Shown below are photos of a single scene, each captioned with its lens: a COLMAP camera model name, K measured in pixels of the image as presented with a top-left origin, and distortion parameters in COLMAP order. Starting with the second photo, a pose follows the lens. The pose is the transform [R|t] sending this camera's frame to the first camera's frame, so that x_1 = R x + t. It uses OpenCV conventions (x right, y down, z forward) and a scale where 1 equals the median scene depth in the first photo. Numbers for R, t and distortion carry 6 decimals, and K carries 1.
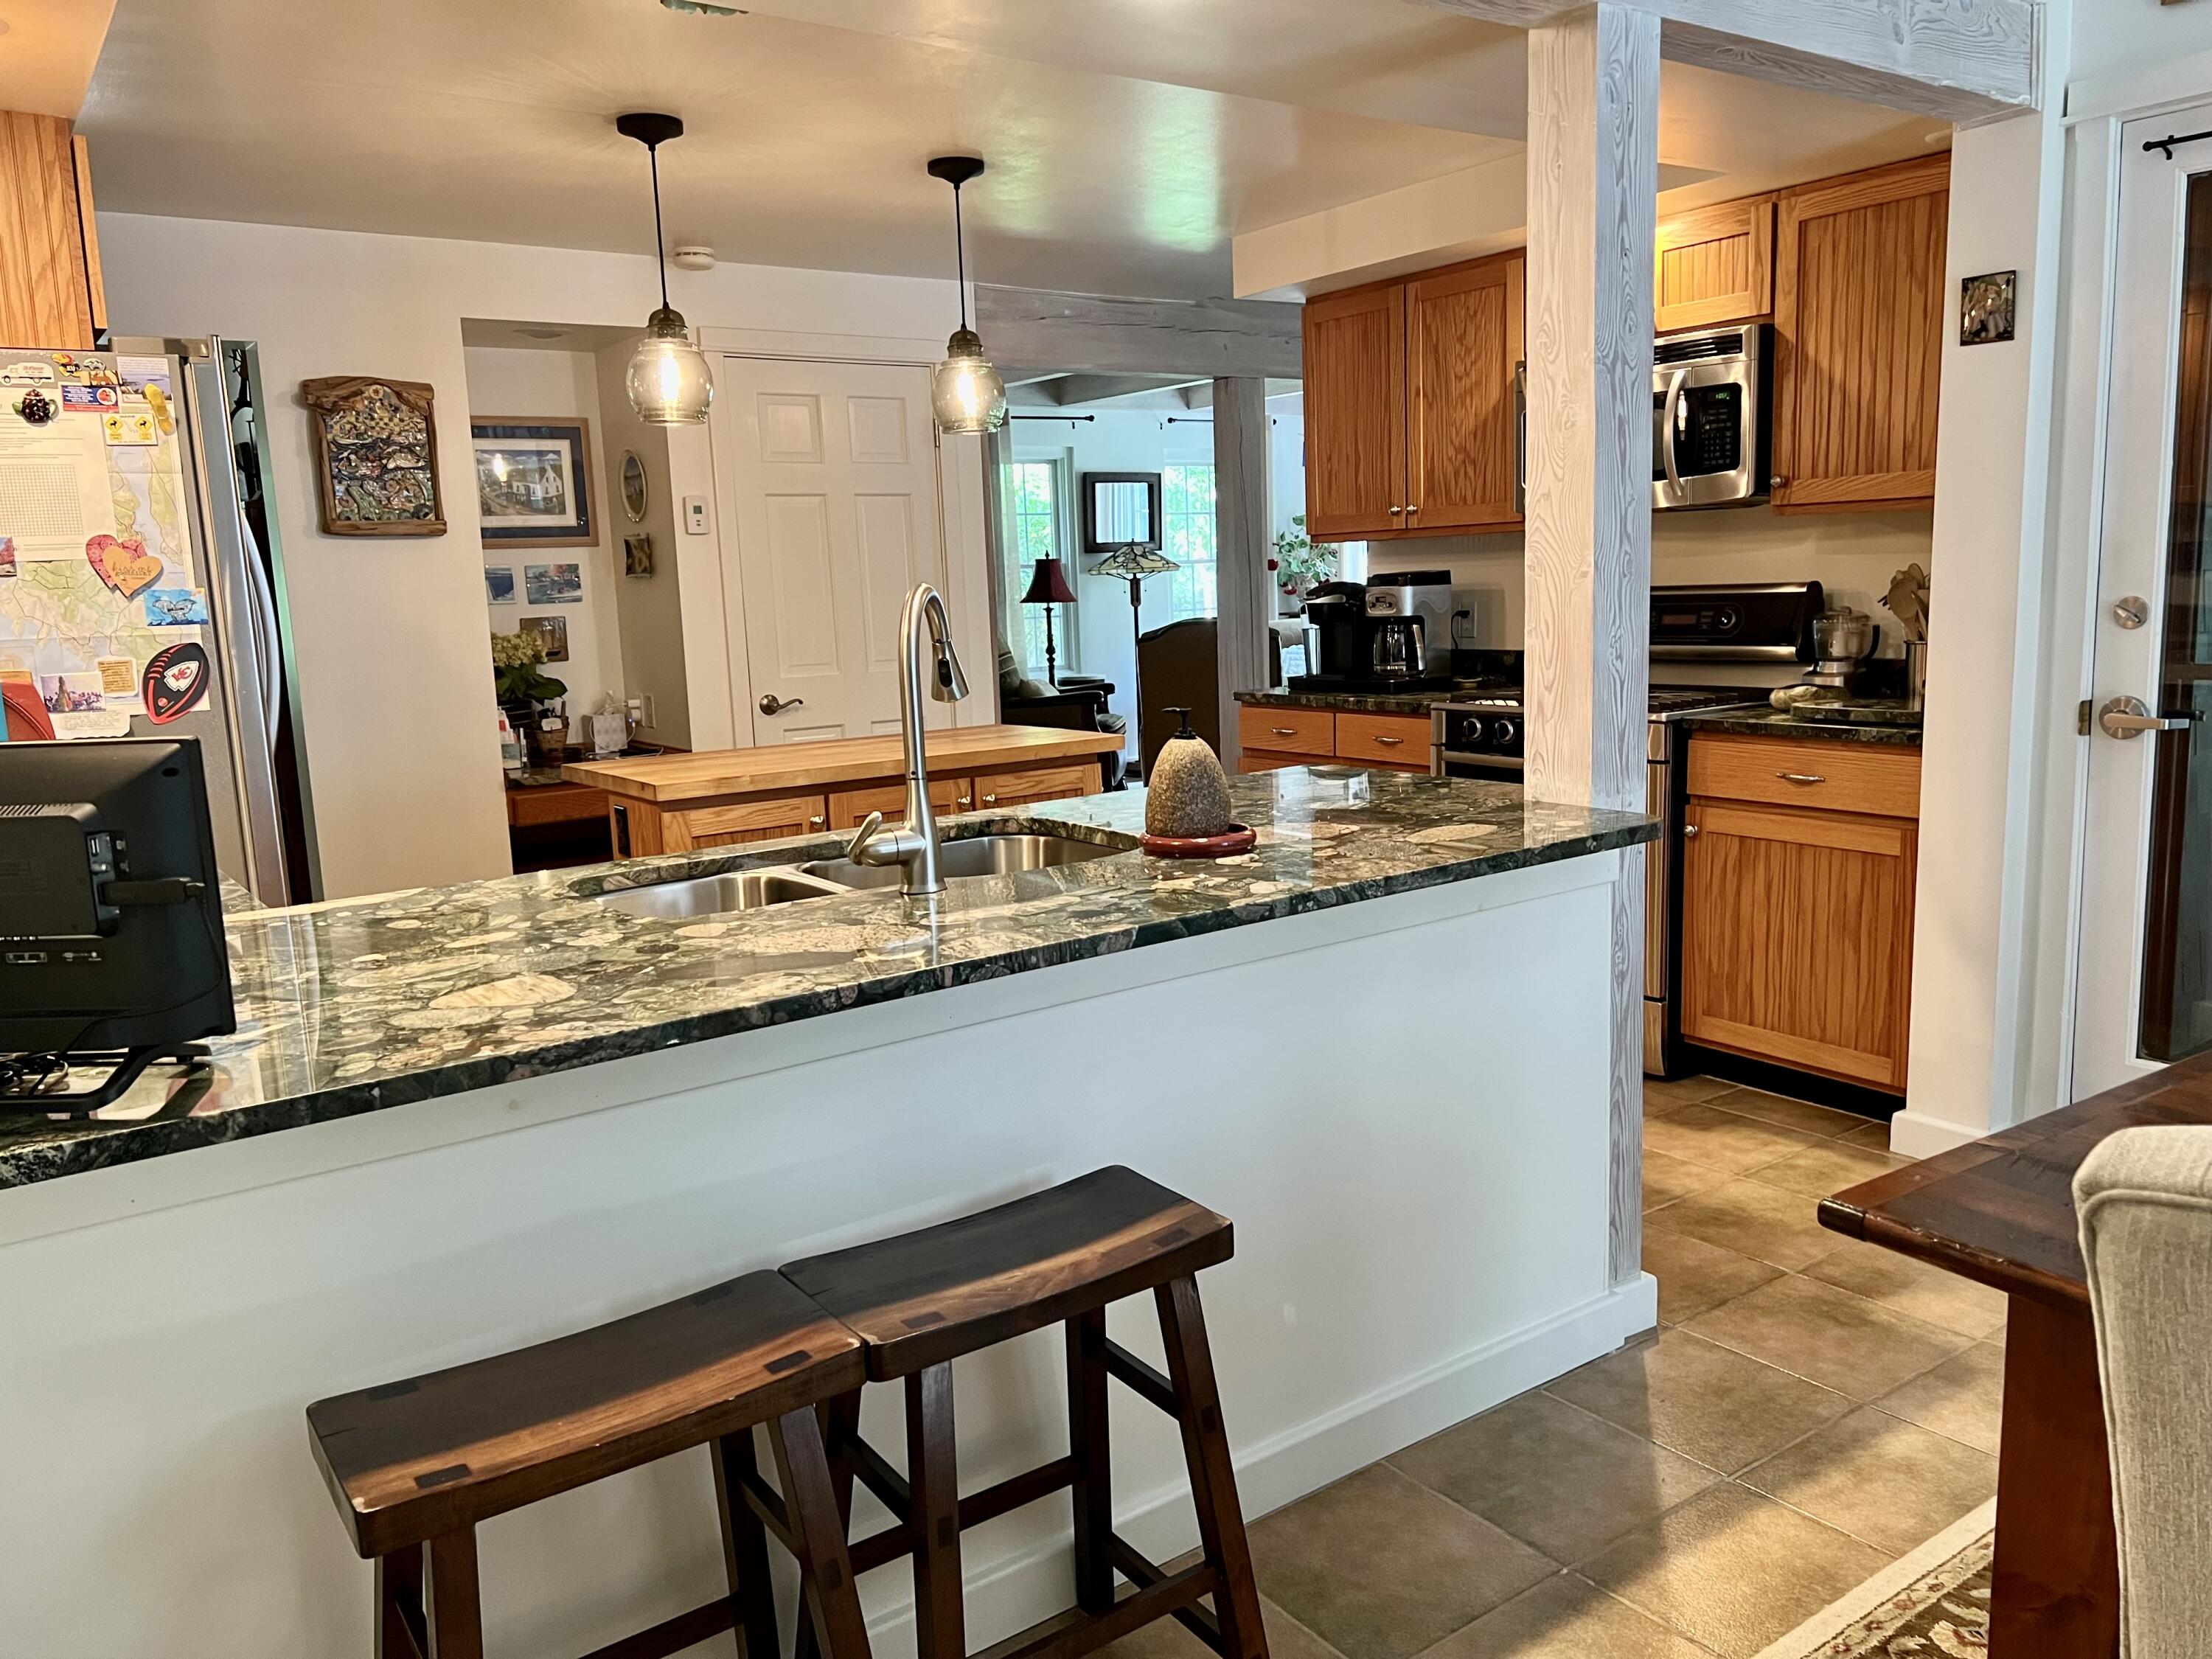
lens RADIAL K [[1672.6, 0, 1107.6], [0, 1672.6, 856.2], [0, 0, 1]] dist [0.047891, -0.056699]
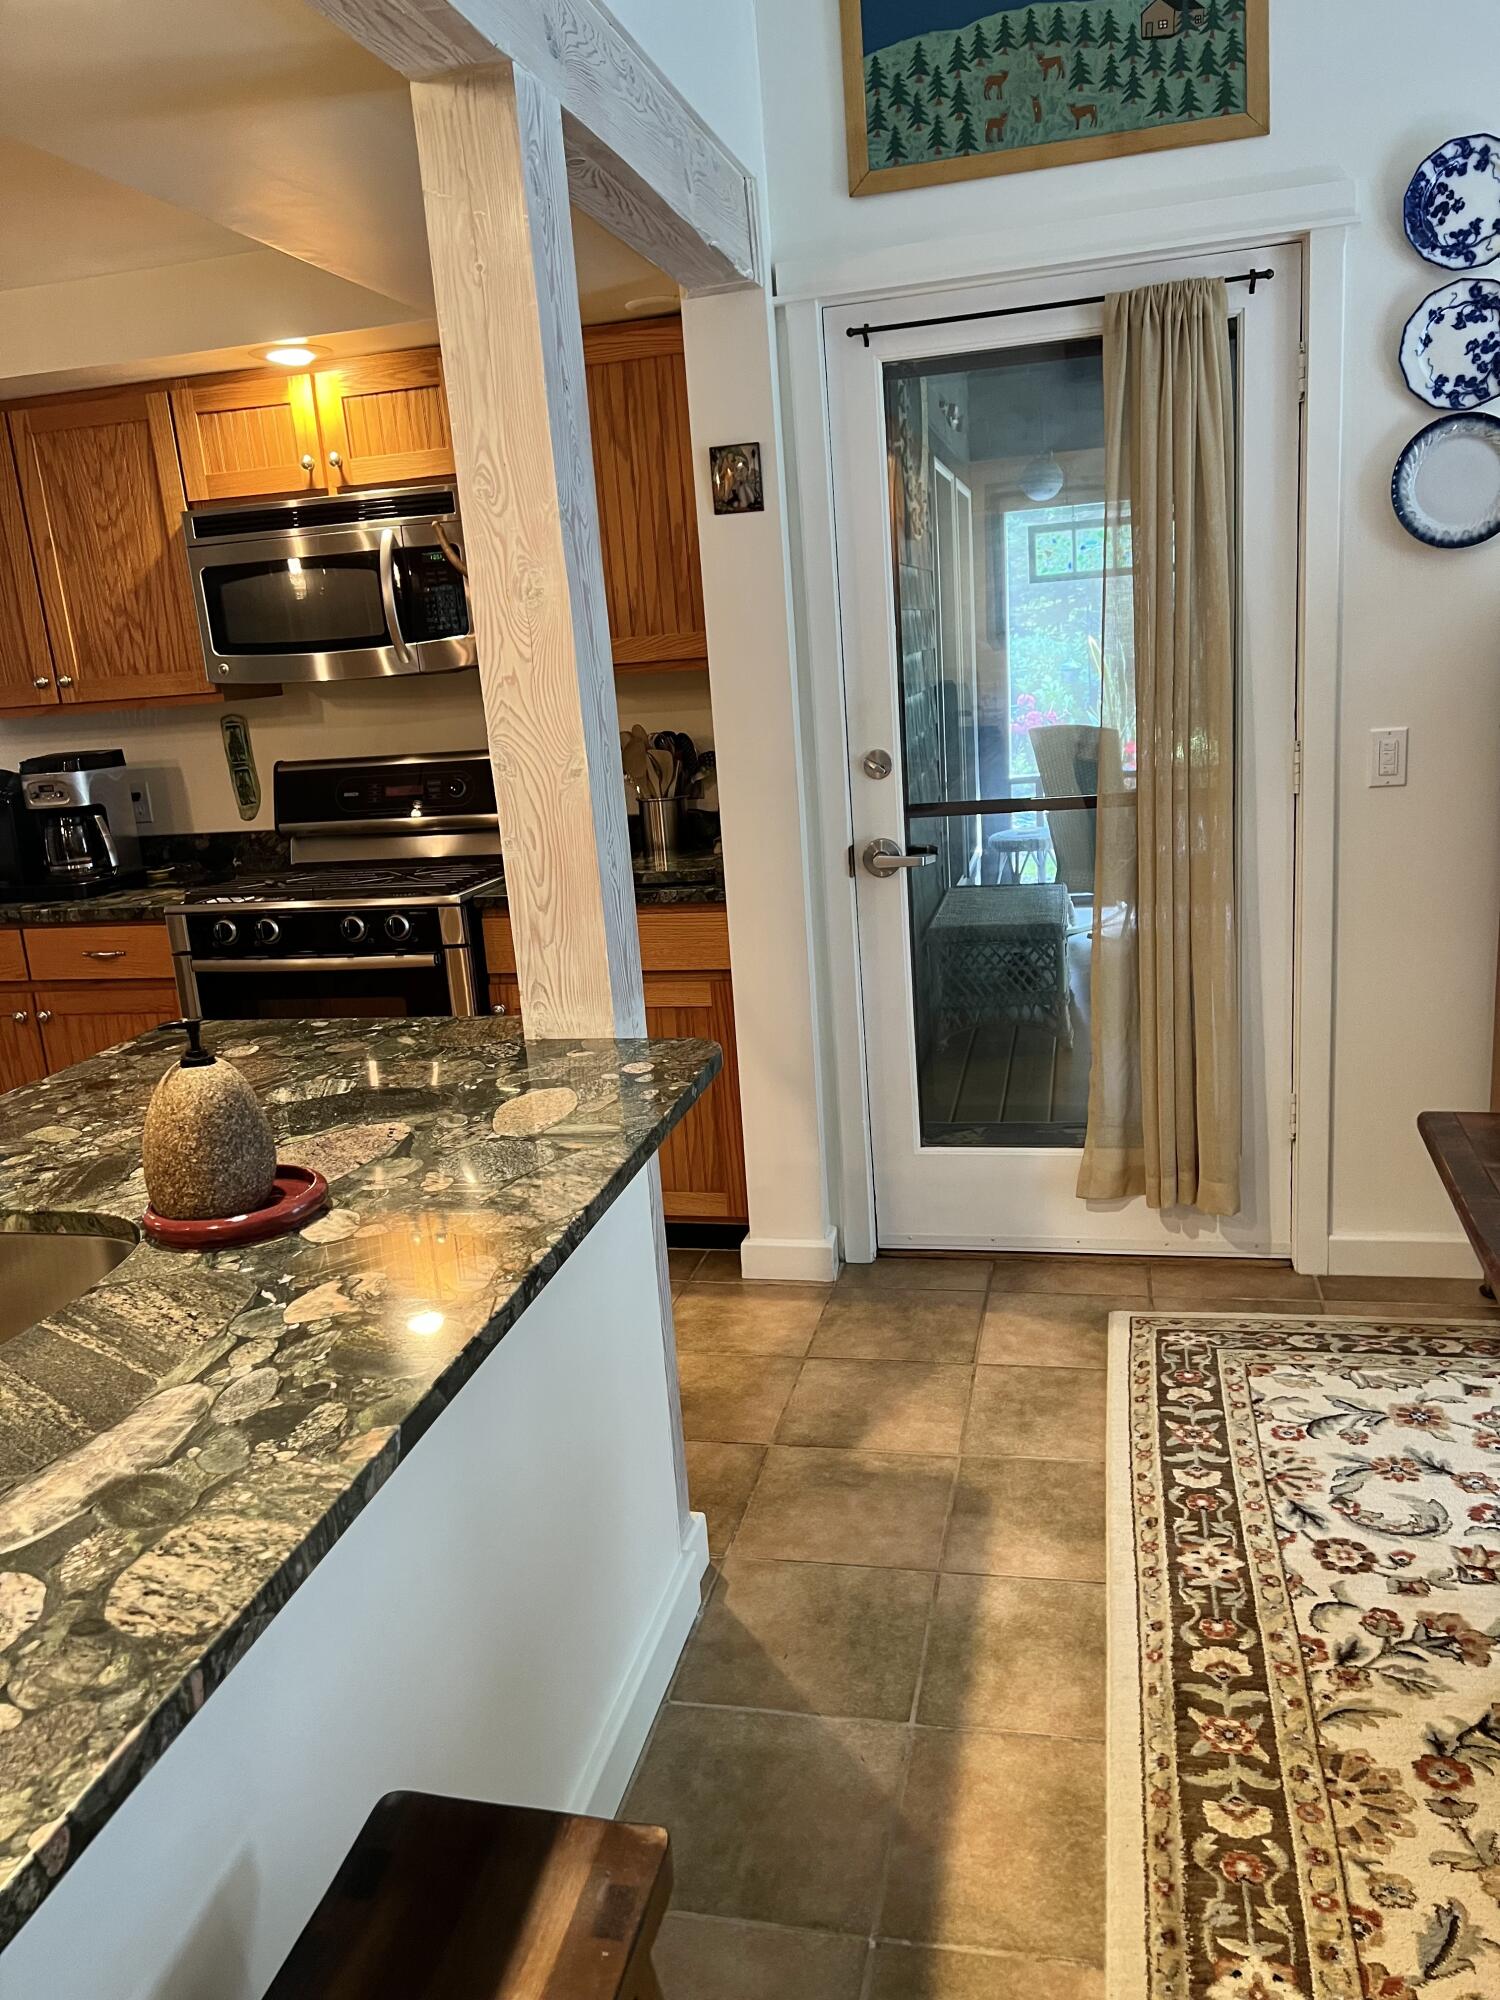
lens RADIAL K [[1512.3, 0, 754.7], [0, 1512.3, 1026.6], [0, 0, 1]] dist [0.047891, -0.056699]
pose [[0.751076, -0.179218, 0.635426, -0.094531], [0.156962, 0.983328, 0.091811, -0.059168], [-0.641286, 0.030781, 0.766684, 0.219288]]
